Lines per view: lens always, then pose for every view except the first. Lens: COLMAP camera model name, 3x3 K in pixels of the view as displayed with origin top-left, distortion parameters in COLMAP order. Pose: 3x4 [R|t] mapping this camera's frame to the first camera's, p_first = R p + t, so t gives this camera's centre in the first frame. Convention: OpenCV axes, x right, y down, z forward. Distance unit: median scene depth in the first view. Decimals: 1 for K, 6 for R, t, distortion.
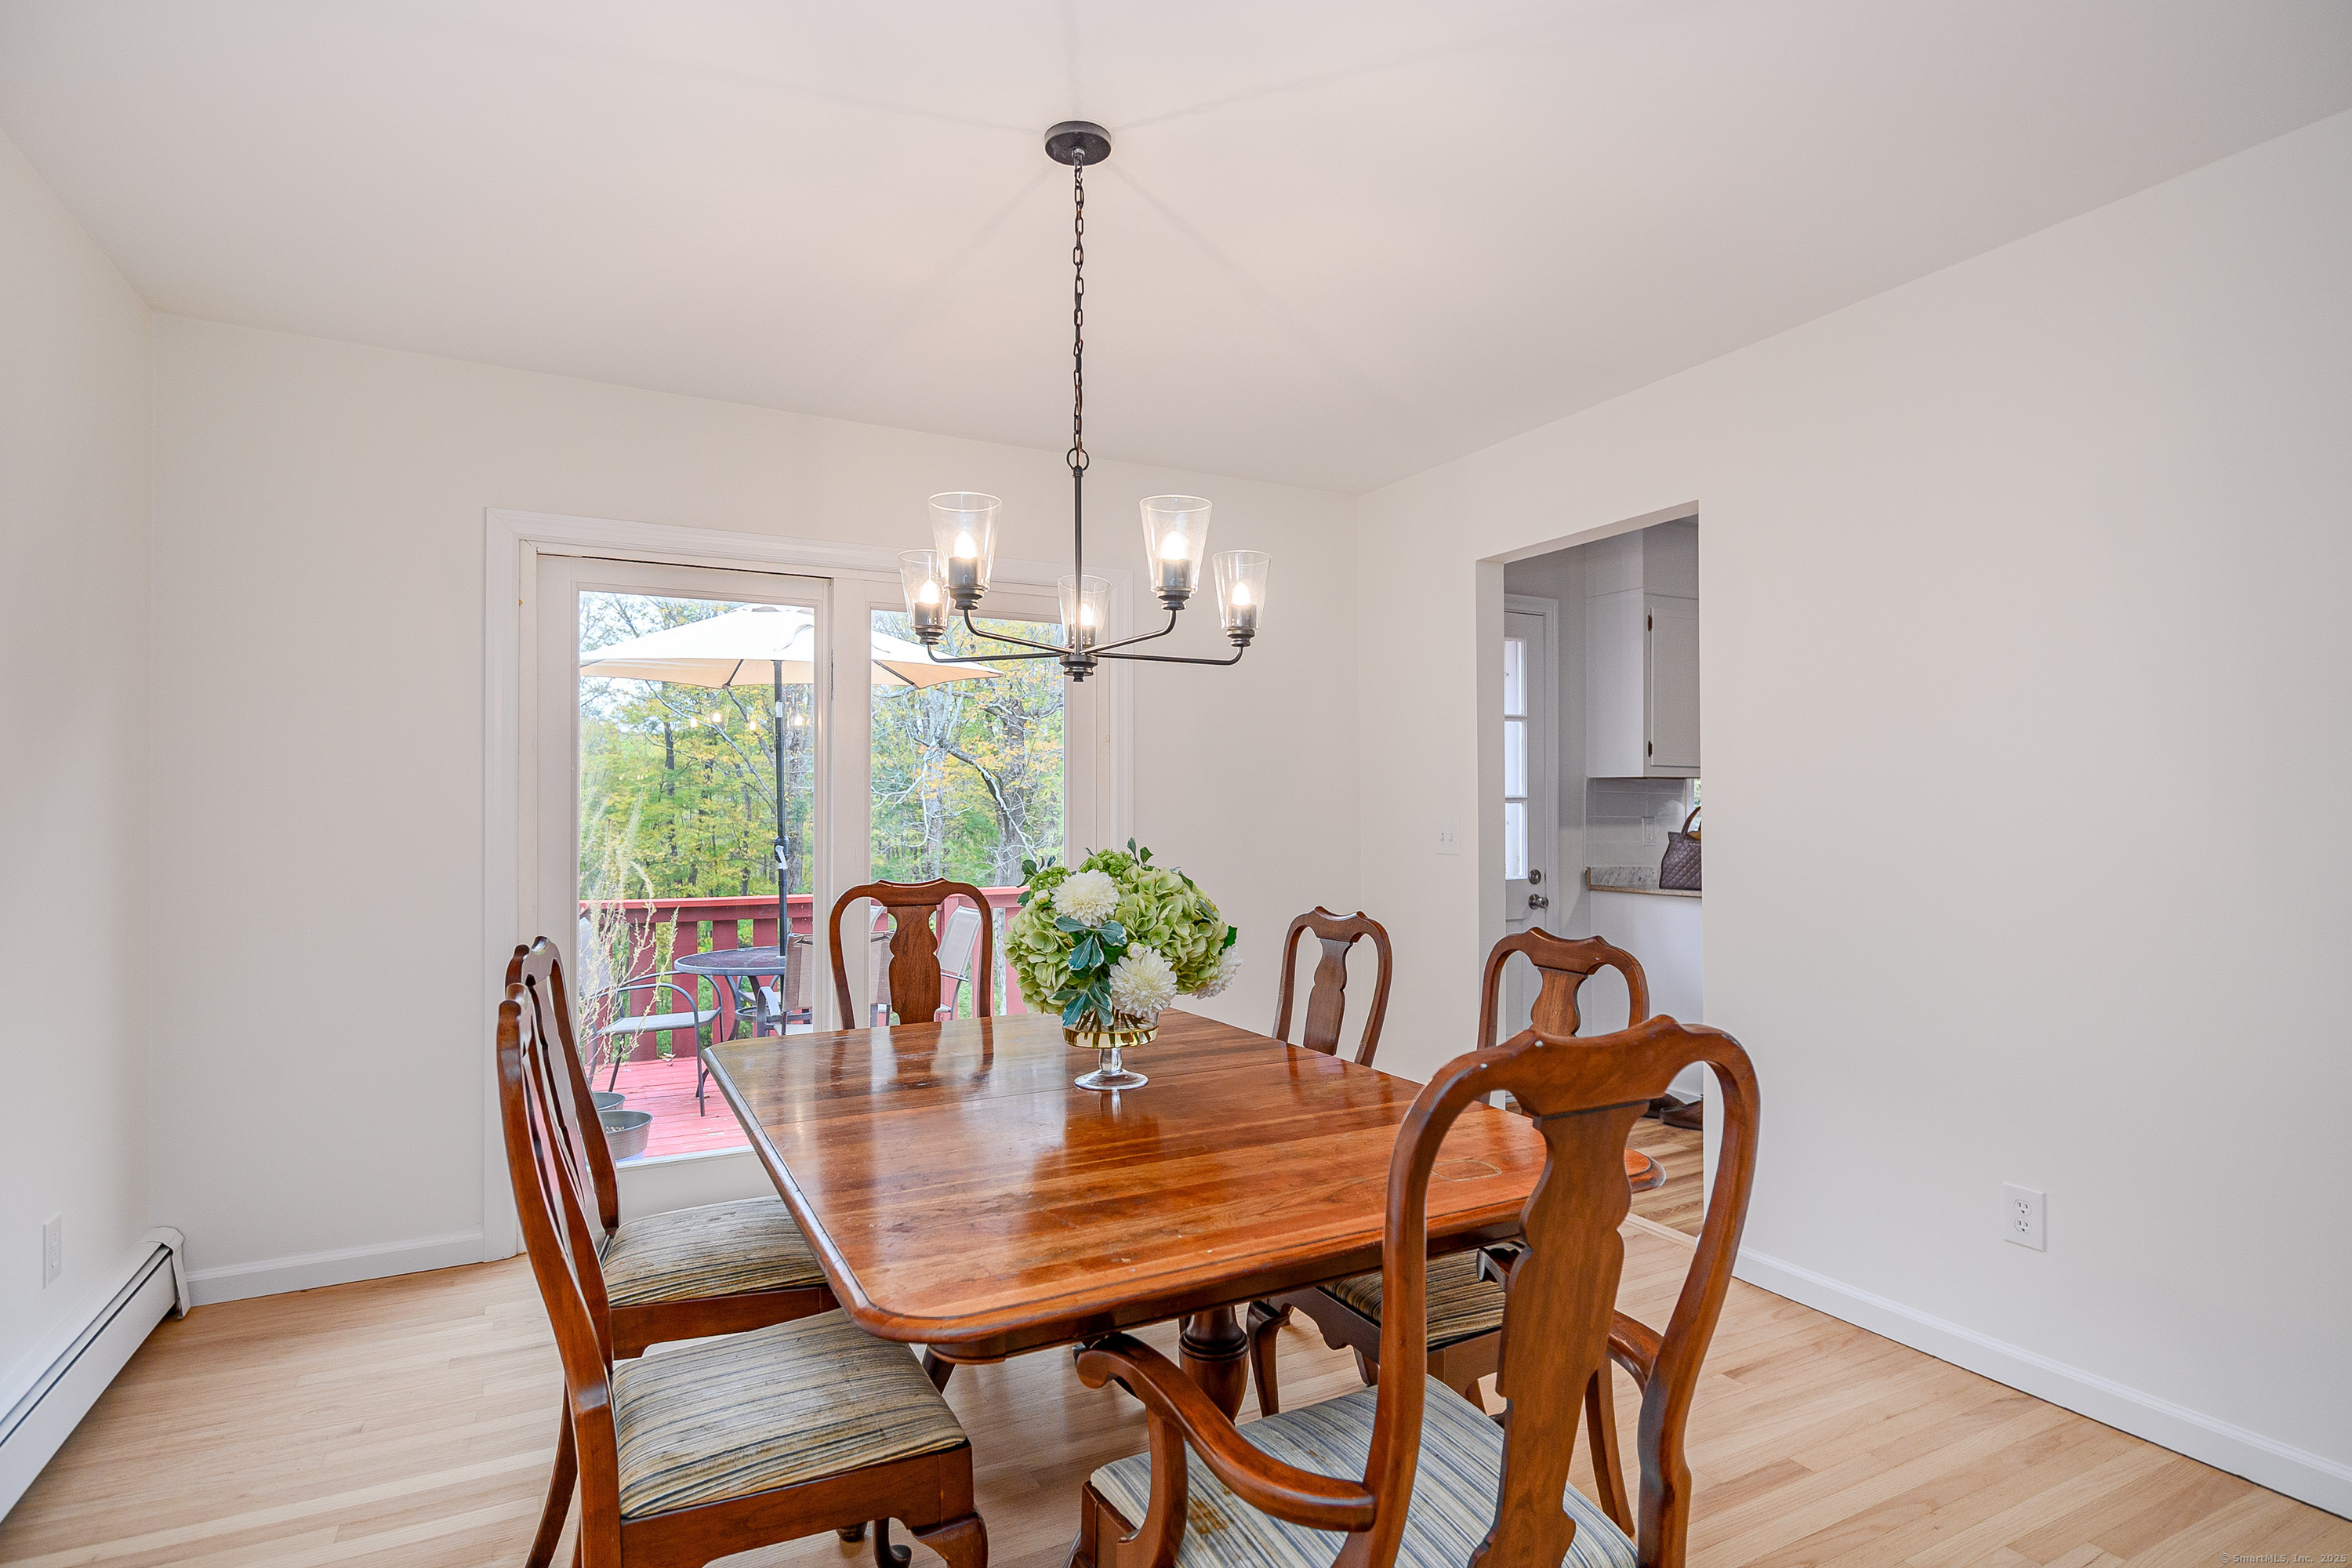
lens RADIAL K [[1189.8, 0, 1178.8], [0, 1189.8, 791.4], [0, 0, 1]] dist [0.002994, 0.000563]
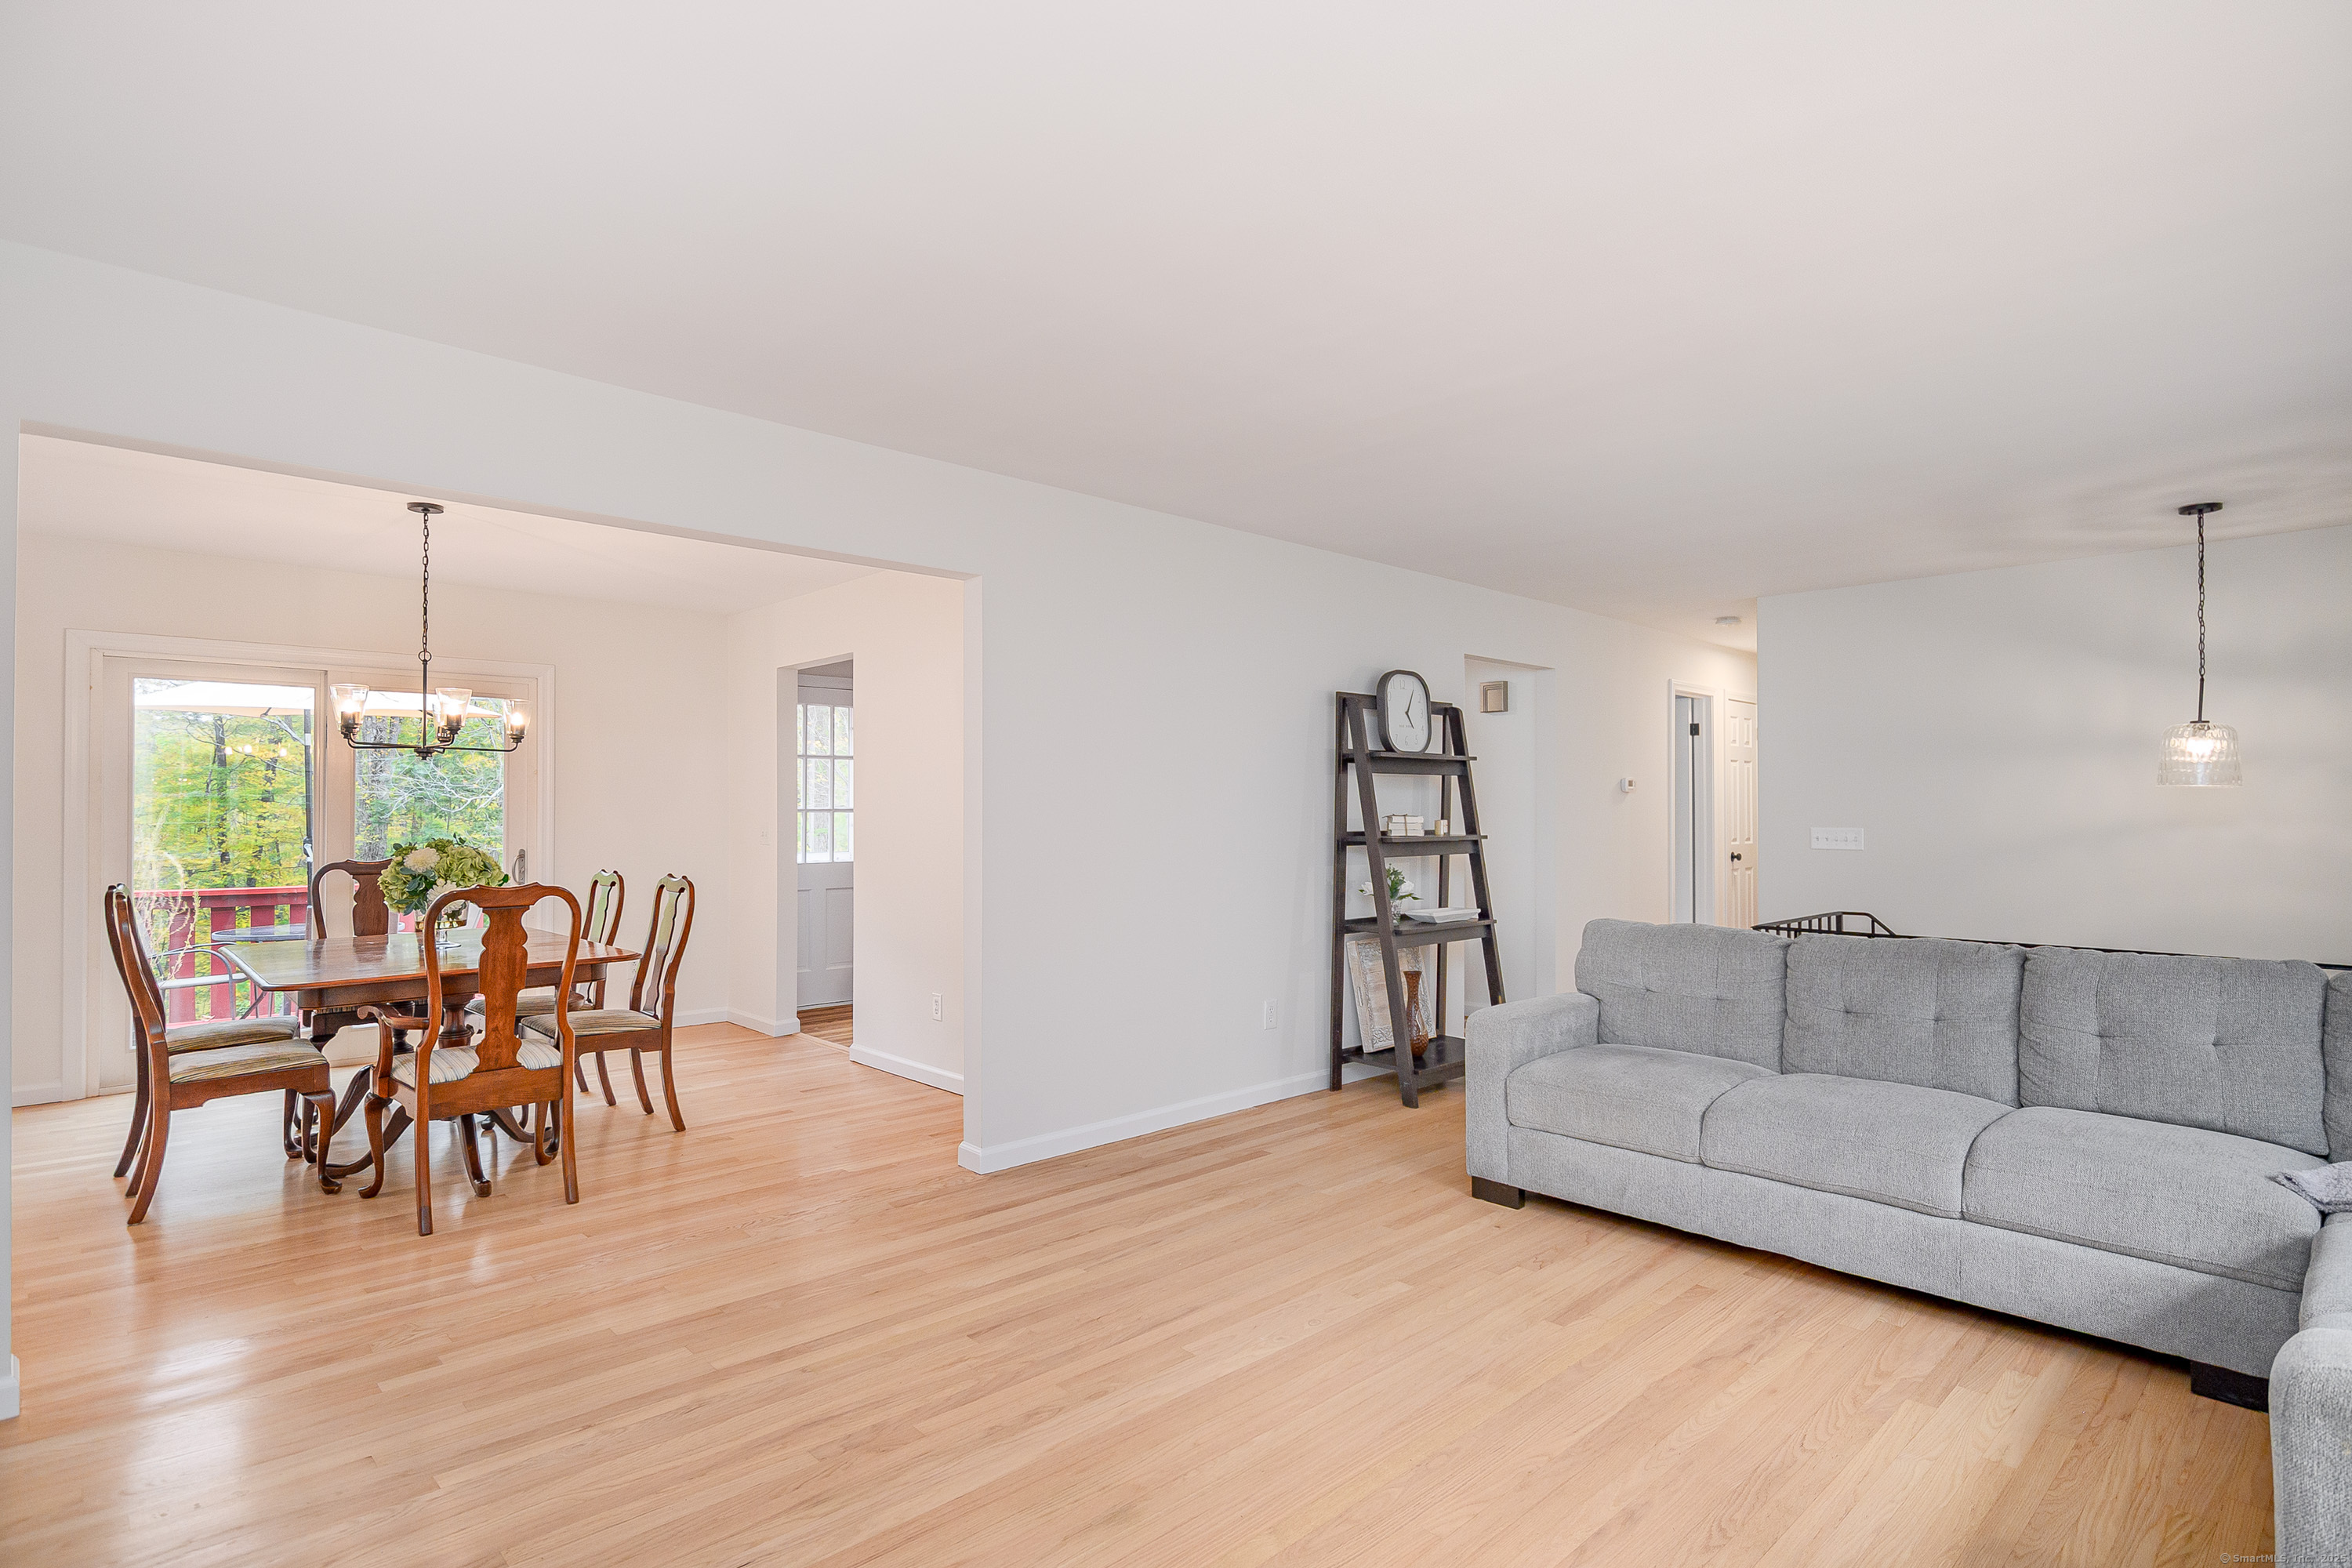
lens RADIAL K [[1189.8, 0, 1178.8], [0, 1189.8, 791.4], [0, 0, 1]] dist [0.002994, 0.000563]
pose [[0.963188, 0.006381, 0.268752, 0.480864], [-0.005789, 0.999979, -0.002993, -0.027269], [-0.268766, 0.001327, 0.963205, -1.061758]]
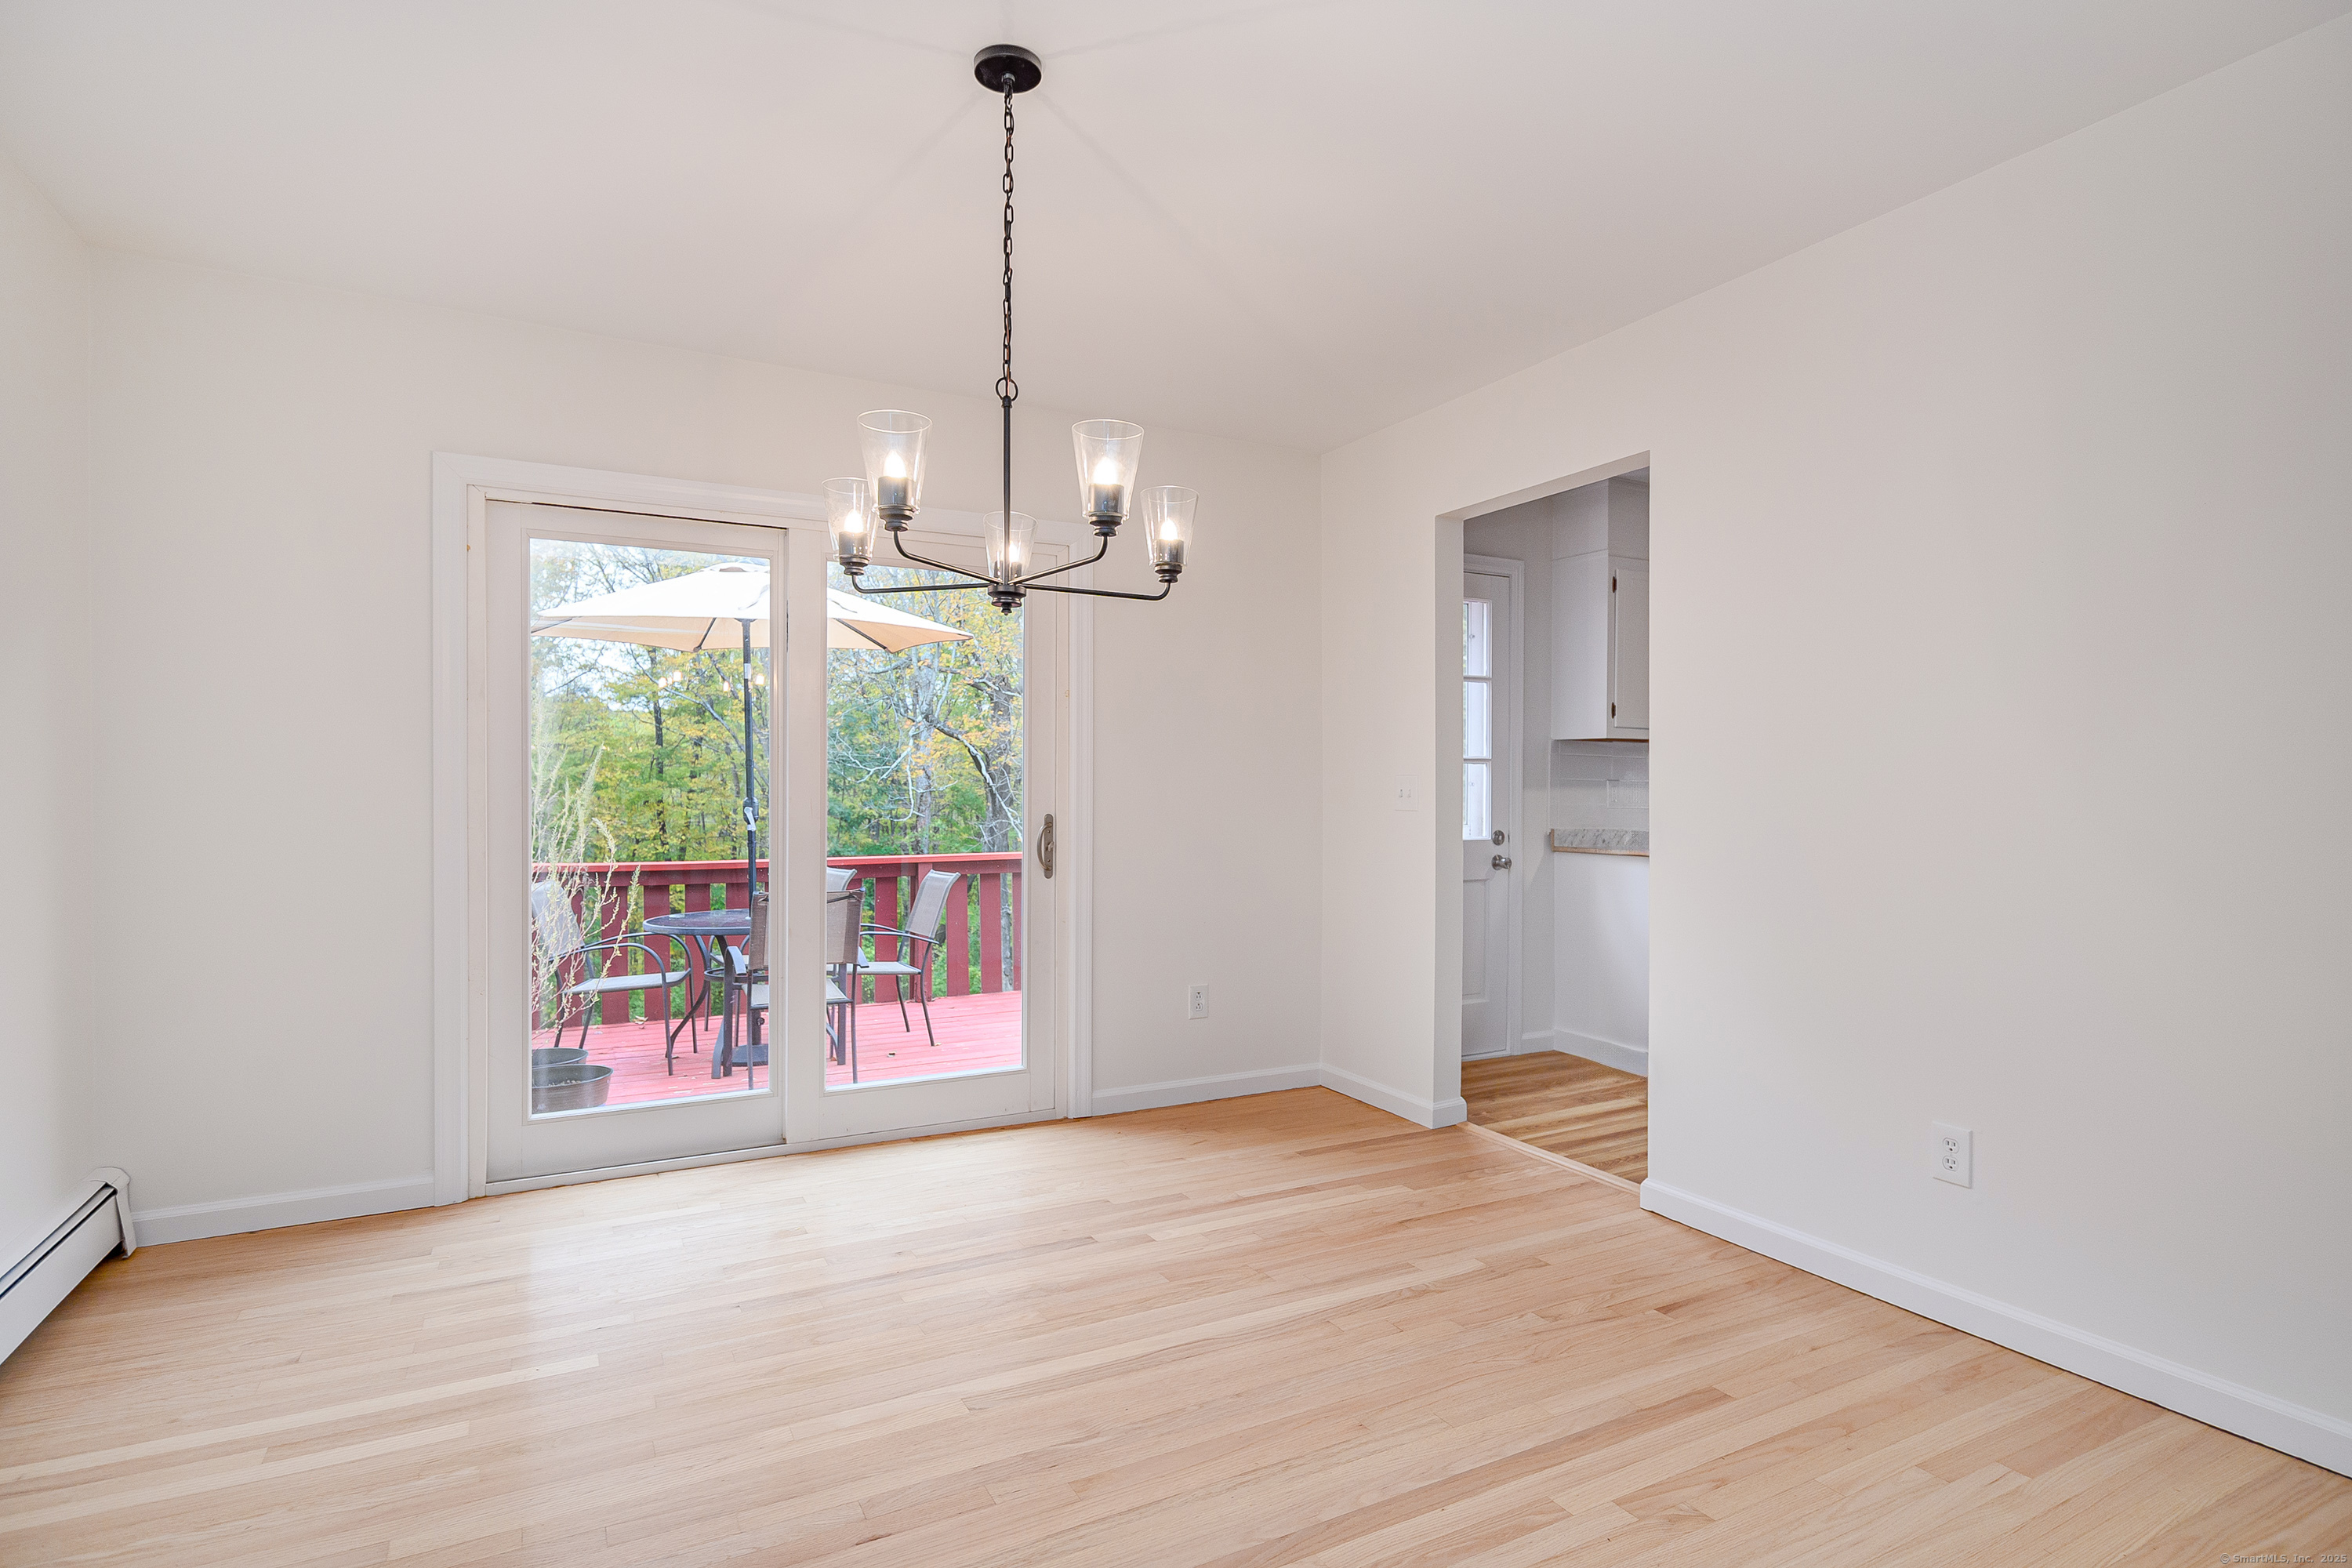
lens RADIAL K [[1188.5, 0, 1180.0], [0, 1188.5, 790.2], [0, 0, 1]] dist [0.001985, 0.000565]
pose [[0.999966, 0.003356, 0.007513, 0.040125], [-0.003468, 0.999882, 0.014977, 0.030957], [-0.007462, -0.015003, 0.999860, -0.001085]]
